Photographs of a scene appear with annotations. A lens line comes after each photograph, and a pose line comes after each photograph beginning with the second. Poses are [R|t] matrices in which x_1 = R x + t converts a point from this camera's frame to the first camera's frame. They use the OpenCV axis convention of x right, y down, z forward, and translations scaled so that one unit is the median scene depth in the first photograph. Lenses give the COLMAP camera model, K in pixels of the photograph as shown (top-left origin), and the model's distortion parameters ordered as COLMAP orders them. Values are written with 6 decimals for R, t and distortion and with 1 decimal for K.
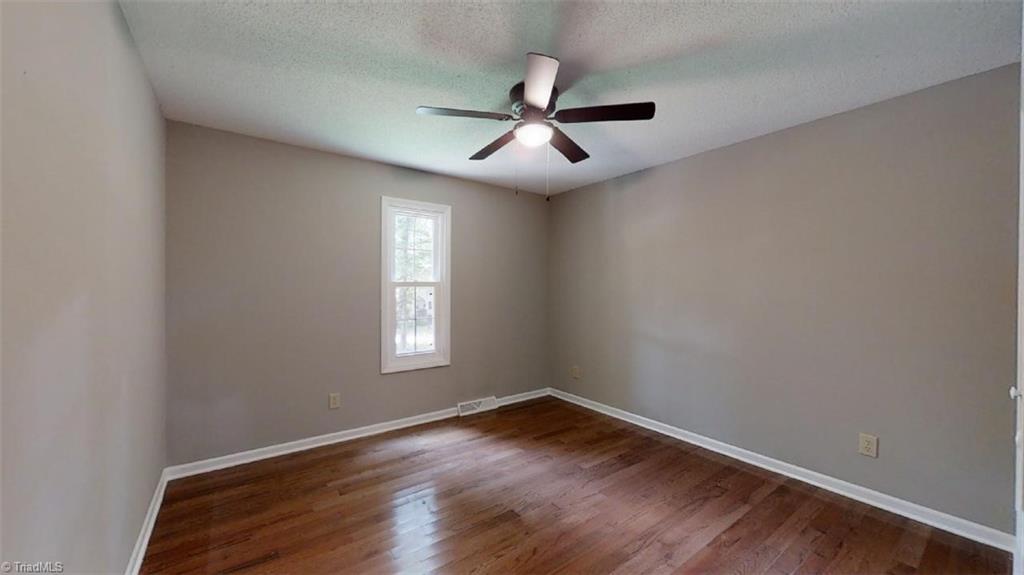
lens RADIAL K [[376.5, 0, 515.6], [0, 376.5, 289.5], [0, 0, 1]] dist [-0.000633, 0.000023]
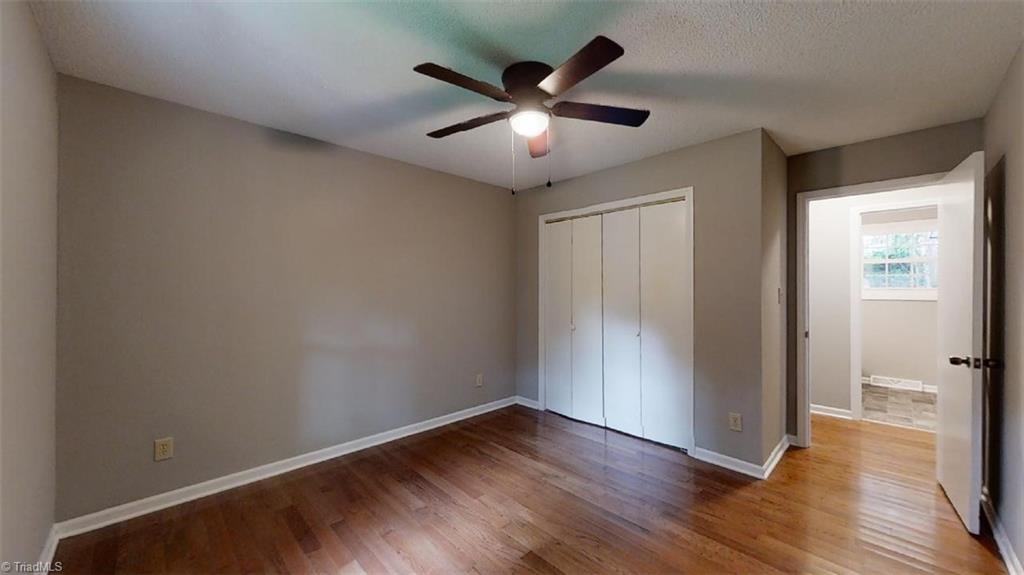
lens RADIAL K [[376.5, 0, 515.4], [0, 376.5, 288.6], [0, 0, 1]] dist [-0.000633, 0.000023]
pose [[-0.150986, 0.001560, 0.988535, -0.705291], [-0.001805, 0.999997, -0.001853, -0.005033], [-0.988534, -0.002064, -0.150982, 0.969932]]
